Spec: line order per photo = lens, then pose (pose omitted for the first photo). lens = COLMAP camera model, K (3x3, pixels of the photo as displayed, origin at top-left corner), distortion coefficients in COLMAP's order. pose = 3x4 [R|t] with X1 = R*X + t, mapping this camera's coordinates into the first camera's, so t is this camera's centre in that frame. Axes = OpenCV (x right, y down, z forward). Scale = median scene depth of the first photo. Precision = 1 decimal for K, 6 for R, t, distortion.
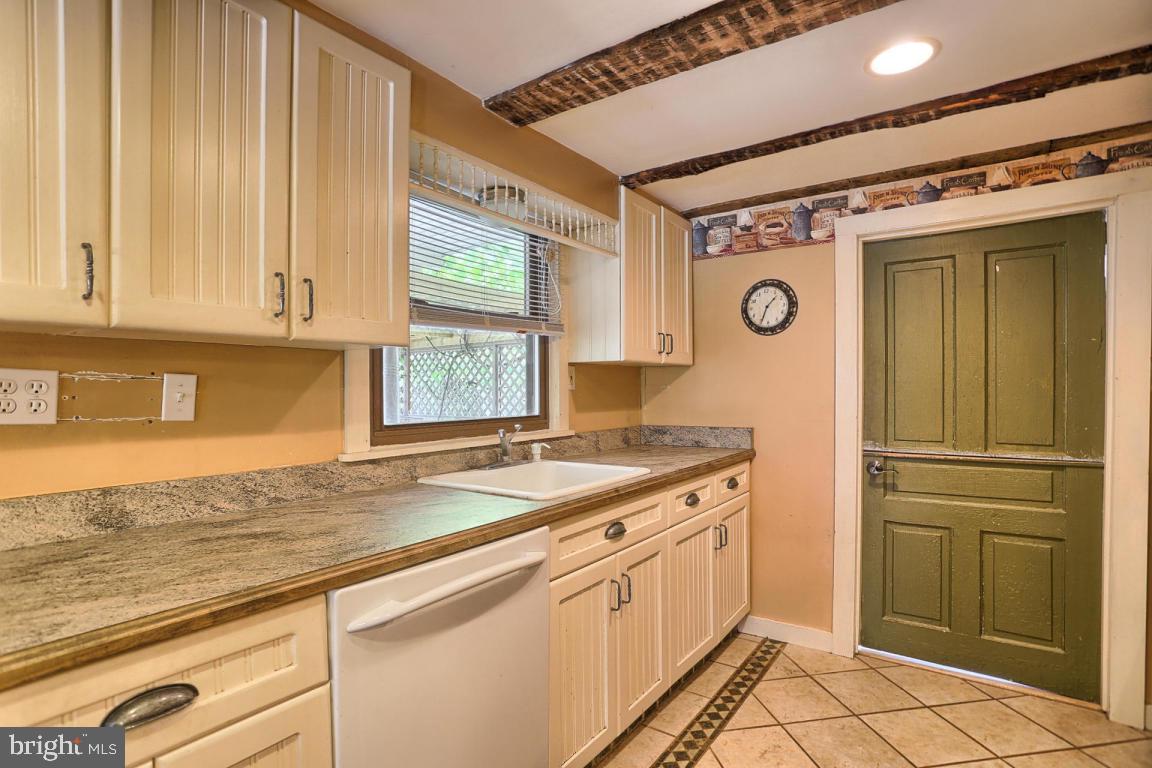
lens RADIAL K [[563.1, 0, 581.0], [0, 563.1, 391.0], [0, 0, 1]] dist [-0.070913, 0.025237]
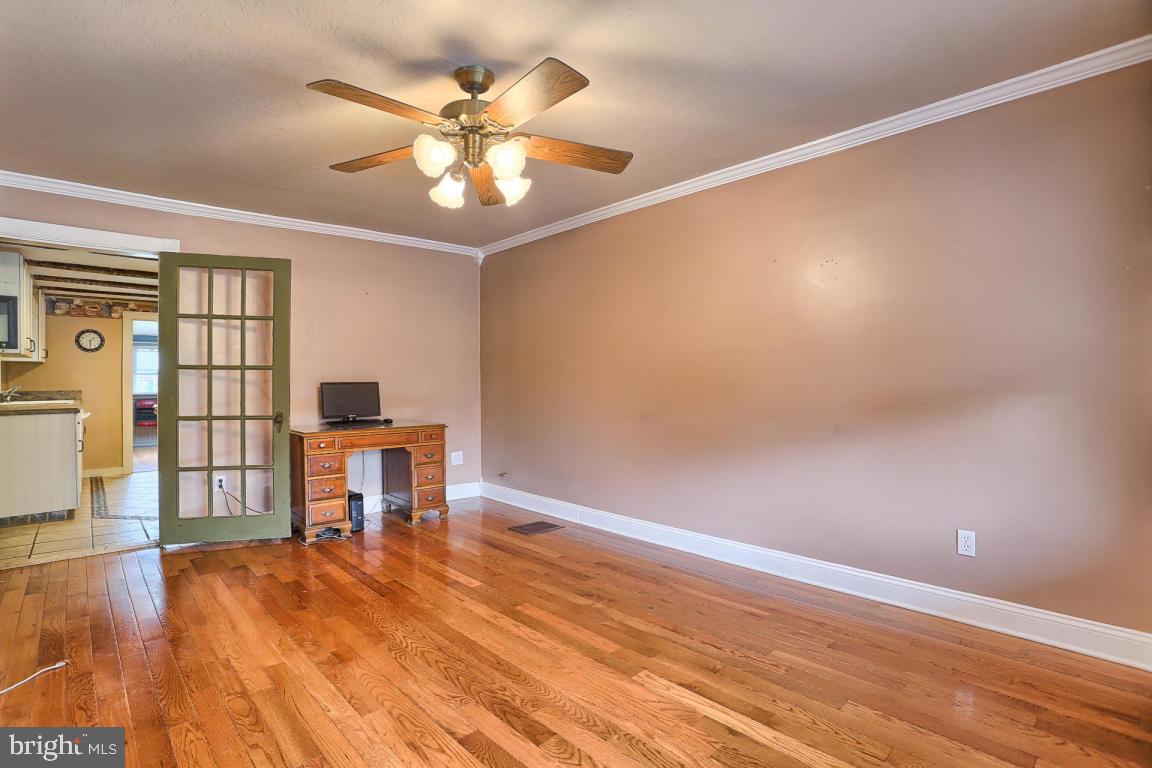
lens RADIAL K [[563.1, 0, 575.6], [0, 563.1, 381.7], [0, 0, 1]] dist [-0.070913, 0.025237]
pose [[0.190386, 0.002738, 0.981706, -1.889777], [0.004901, 0.999981, -0.003740, 0.058043], [-0.981697, 0.005524, 0.190369, -1.838607]]
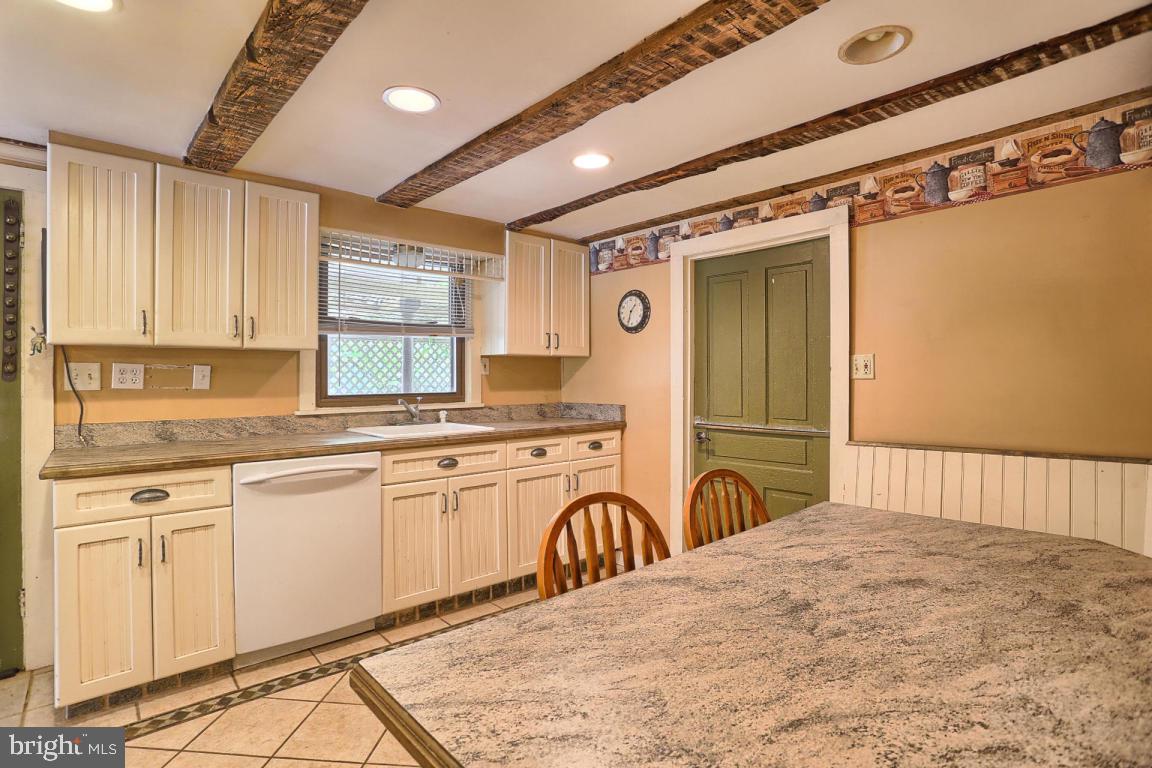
lens RADIAL K [[563.1, 0, 572.9], [0, 563.1, 376.8], [0, 0, 1]] dist [-0.070913, 0.025237]
pose [[0.976149, 0.005865, -0.217023, 0.577772], [-0.005692, 0.999983, 0.001420, -0.000434], [0.217028, -0.000151, 0.976165, -0.366983]]
